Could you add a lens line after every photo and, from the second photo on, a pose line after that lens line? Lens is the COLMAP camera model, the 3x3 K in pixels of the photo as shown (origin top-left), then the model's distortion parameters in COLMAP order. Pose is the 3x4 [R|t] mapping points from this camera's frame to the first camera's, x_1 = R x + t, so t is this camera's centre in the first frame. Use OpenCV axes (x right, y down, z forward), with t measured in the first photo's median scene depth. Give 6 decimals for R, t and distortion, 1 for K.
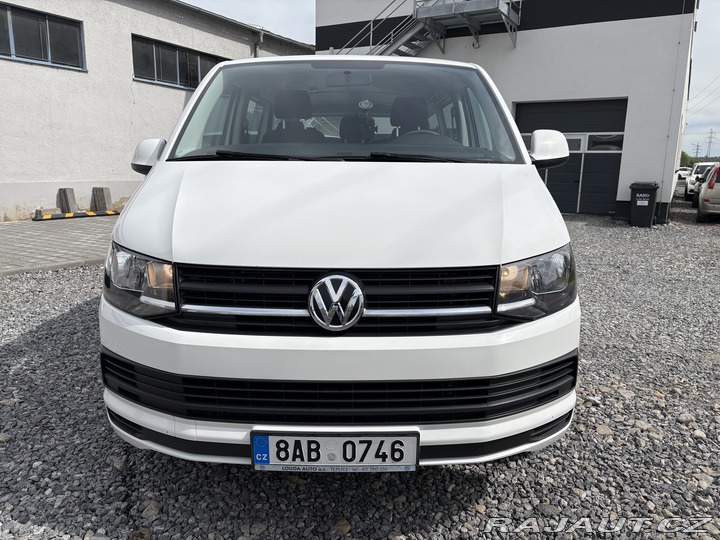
lens RADIAL K [[537.1, 0, 359.5], [0, 537.1, 273.5], [0, 0, 1]] dist [0.029657, -0.002686]
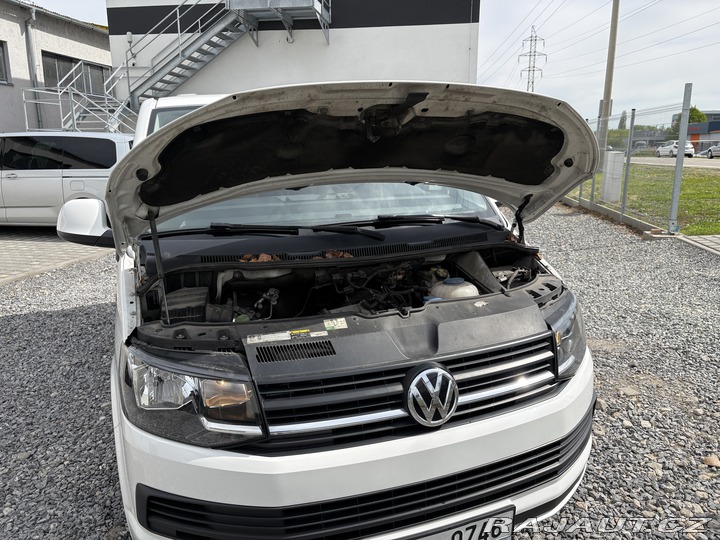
lens RADIAL K [[543.0, 0, 357.3], [0, 543.0, 266.7], [0, 0, 1]] dist [0.038219, -0.042541]
pose [[0.932867, -0.099621, 0.346173, -0.488376], [0.094022, 0.995024, 0.032975, -0.225964], [-0.347735, 0.001787, 0.937591, 0.109349]]
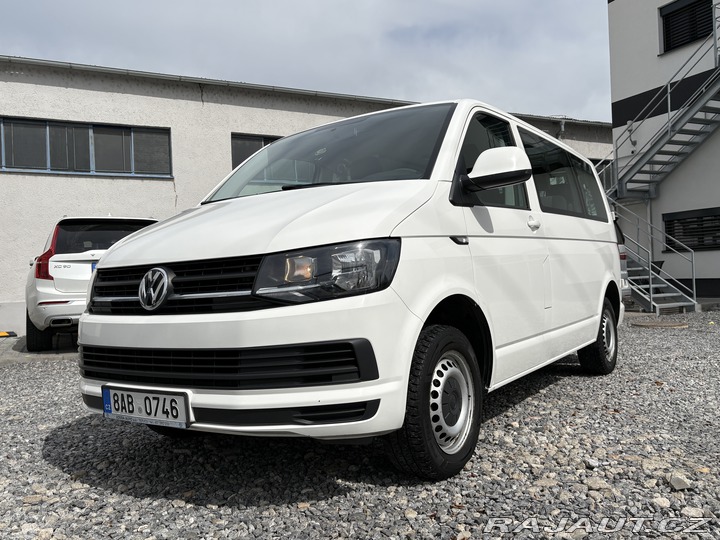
lens RADIAL K [[603.9, 0, 360.0], [0, 603.9, 270.0], [0, 0, 1]] dist [0.036753, 0.003454]
pose [[0.826294, -0.055155, -0.560531, 1.180062], [-0.061286, 0.980480, -0.186821, 0.252241], [0.559894, 0.188722, 0.806785, 0.081859]]
